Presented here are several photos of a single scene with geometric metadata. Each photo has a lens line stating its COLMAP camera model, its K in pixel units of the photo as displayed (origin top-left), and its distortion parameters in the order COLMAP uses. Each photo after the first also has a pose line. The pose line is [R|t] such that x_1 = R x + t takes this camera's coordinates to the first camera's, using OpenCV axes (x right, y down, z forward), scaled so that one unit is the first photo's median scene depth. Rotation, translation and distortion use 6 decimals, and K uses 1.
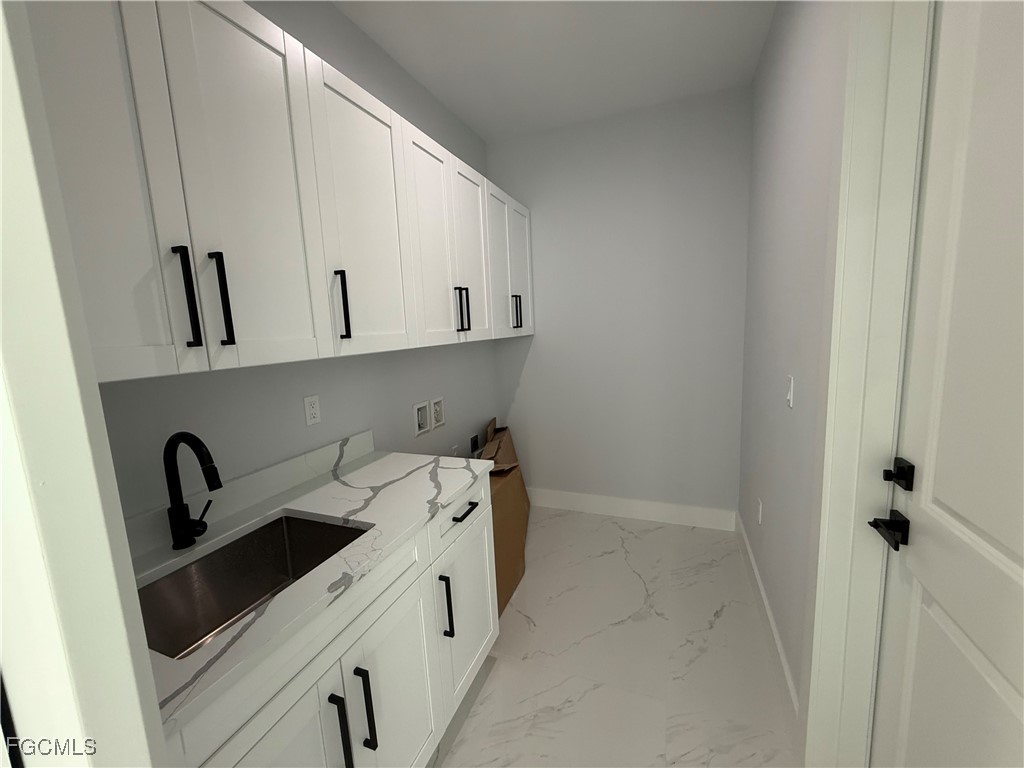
lens RADIAL K [[409.9, 0, 506.6], [0, 409.9, 385.2], [0, 0, 1]] dist [0.001106, 0.000376]
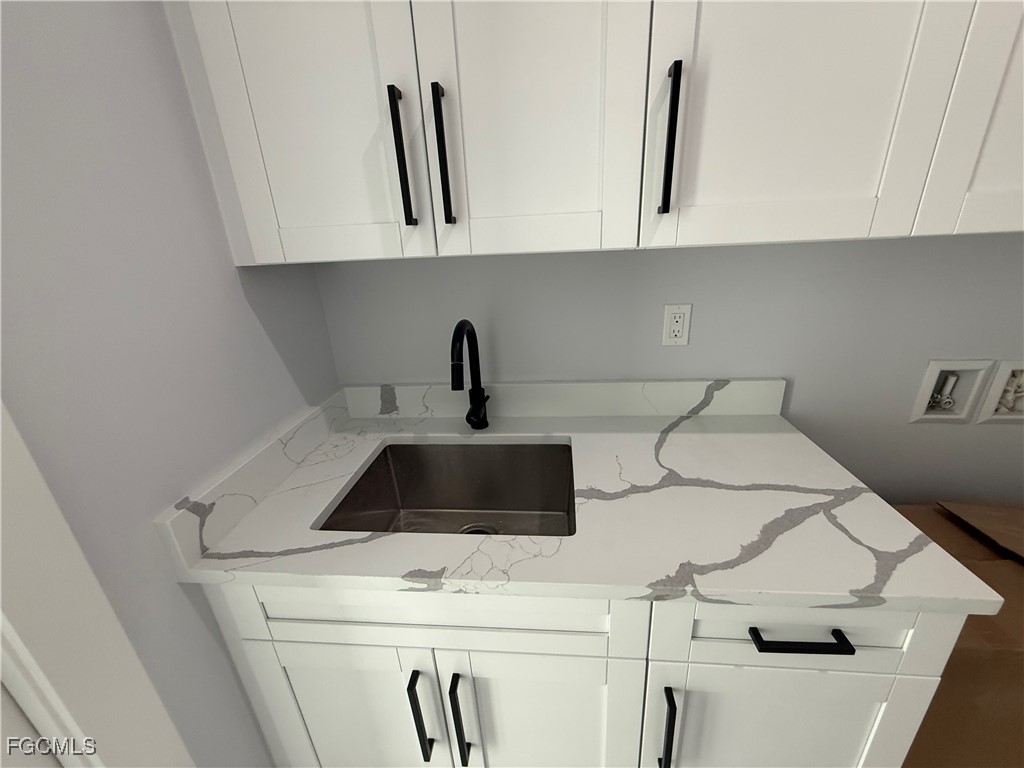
lens RADIAL K [[409.9, 0, 515.2], [0, 409.9, 381.5], [0, 0, 1]] dist [0.001106, 0.000376]
pose [[0.290206, 0.361935, -0.885880, 0.100456], [-0.103478, 0.932160, 0.346944, -0.069233], [0.951353, -0.009016, 0.307970, 0.593199]]
